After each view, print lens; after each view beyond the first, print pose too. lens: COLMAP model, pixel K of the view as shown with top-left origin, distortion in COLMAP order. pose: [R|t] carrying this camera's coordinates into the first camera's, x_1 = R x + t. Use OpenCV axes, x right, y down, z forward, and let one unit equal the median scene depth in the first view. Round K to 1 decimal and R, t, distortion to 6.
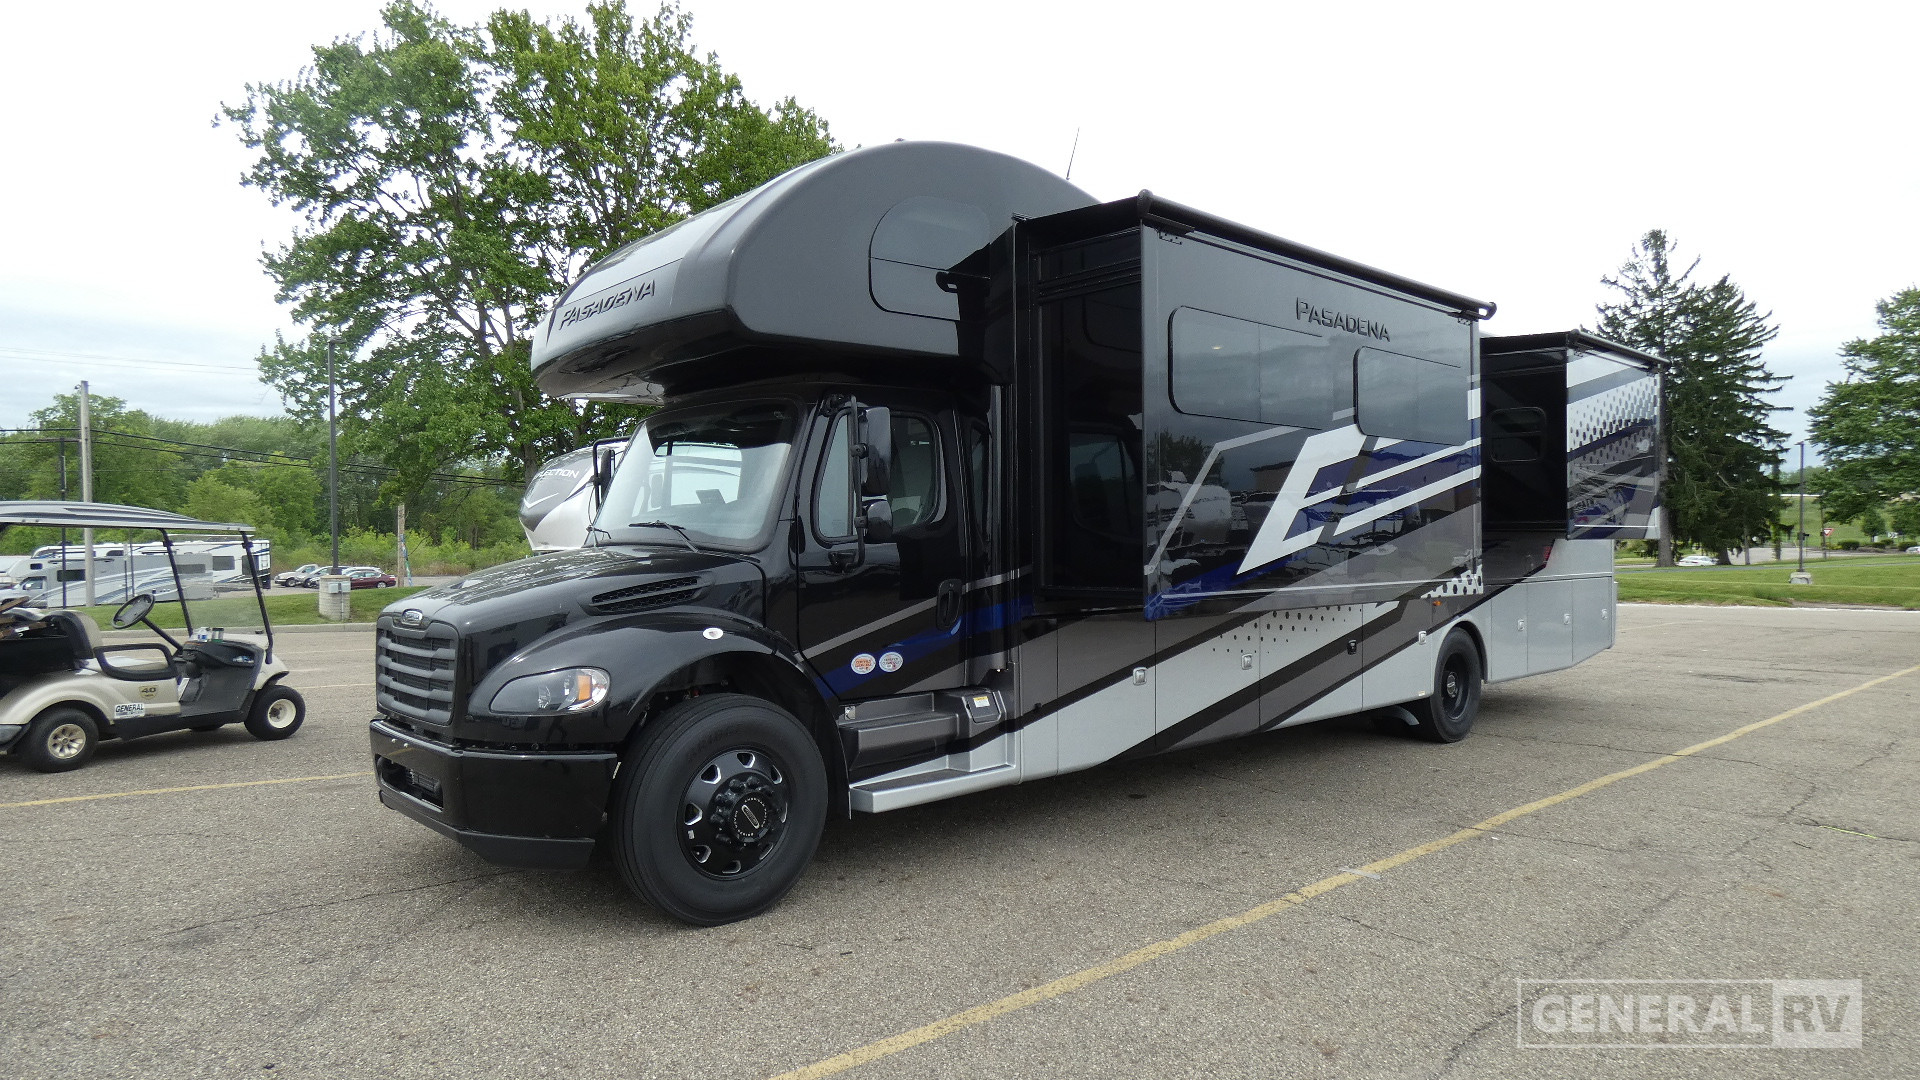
lens RADIAL K [[1145.0, 0, 974.7], [0, 1145.0, 538.8], [0, 0, 1]] dist [-0.007646, 0.001591]
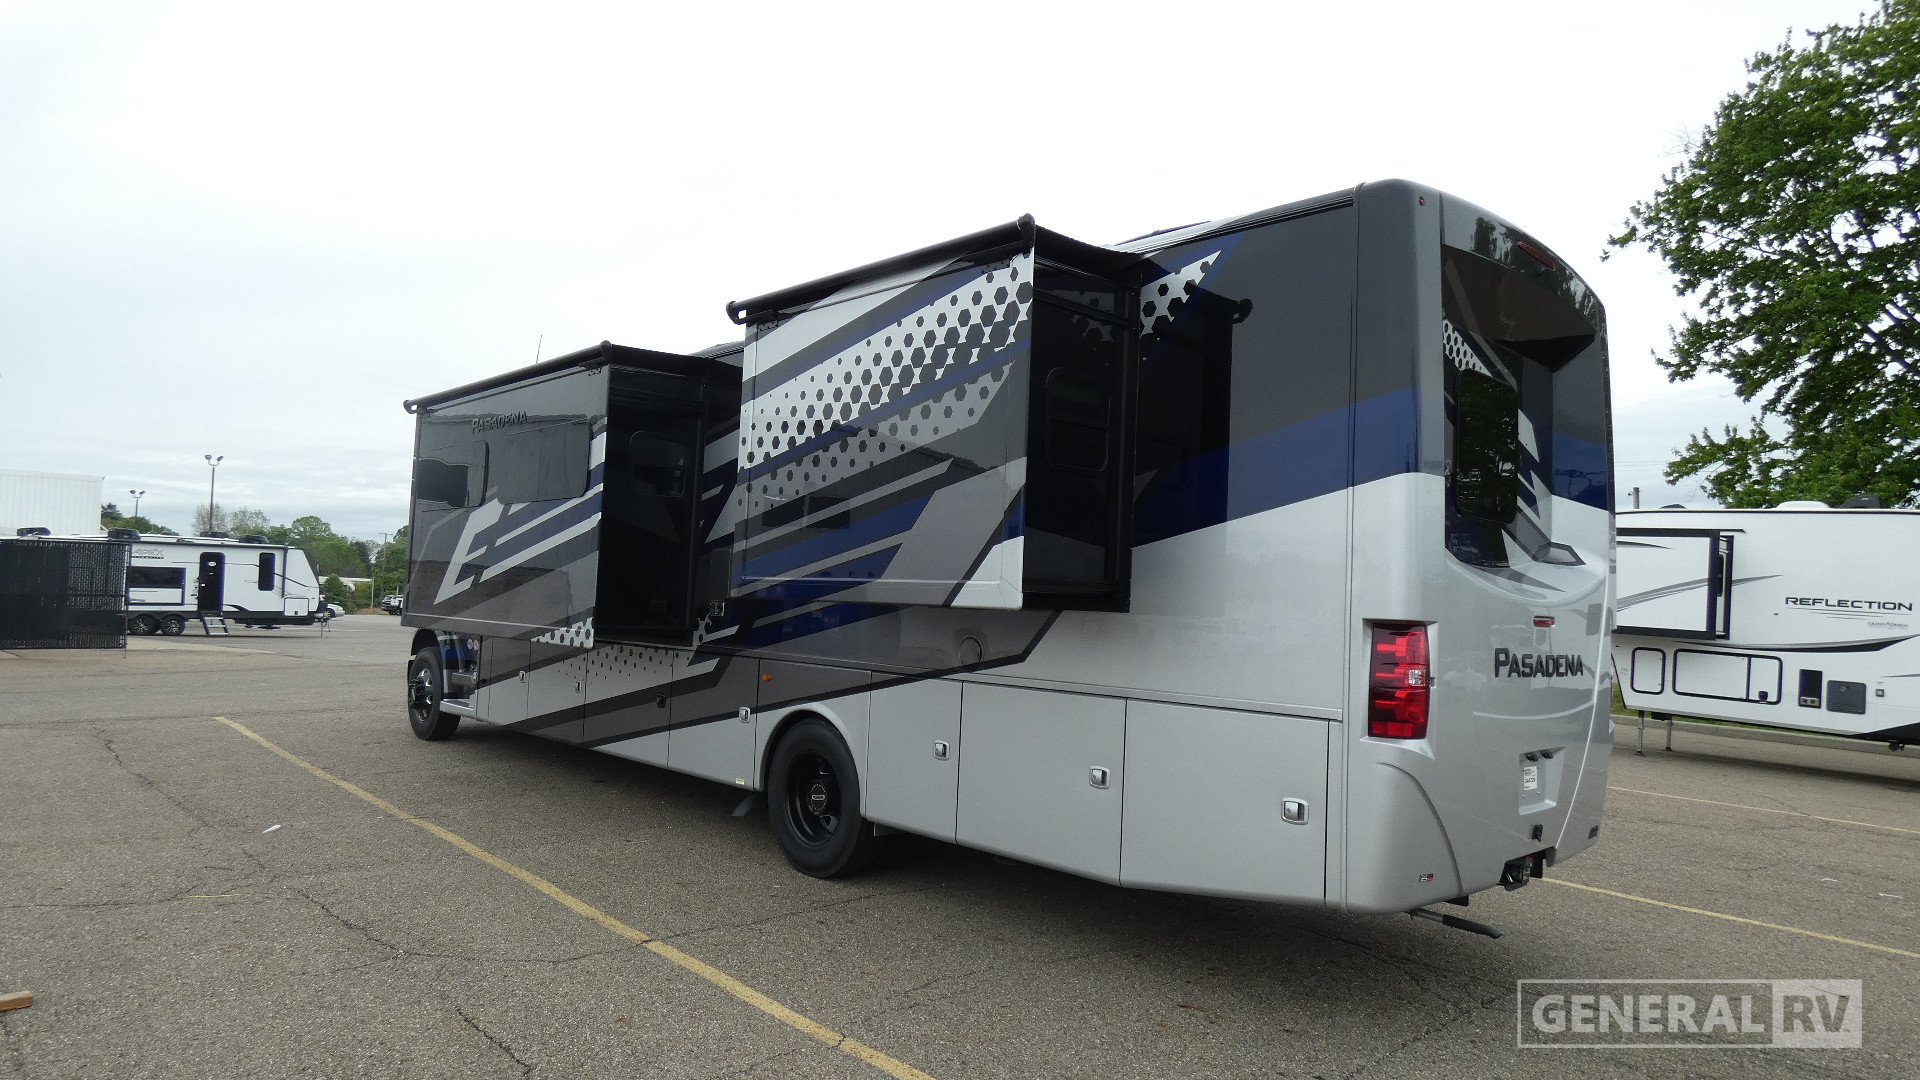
lens RADIAL K [[1145.0, 0, 977.8], [0, 1145.0, 545.5], [0, 0, 1]] dist [-0.007646, 0.001591]
pose [[0.026836, -0.051145, -0.998331, 1.447749], [-0.042828, 0.997714, -0.052264, -0.000935], [0.998722, 0.044159, 0.024584, 1.336745]]
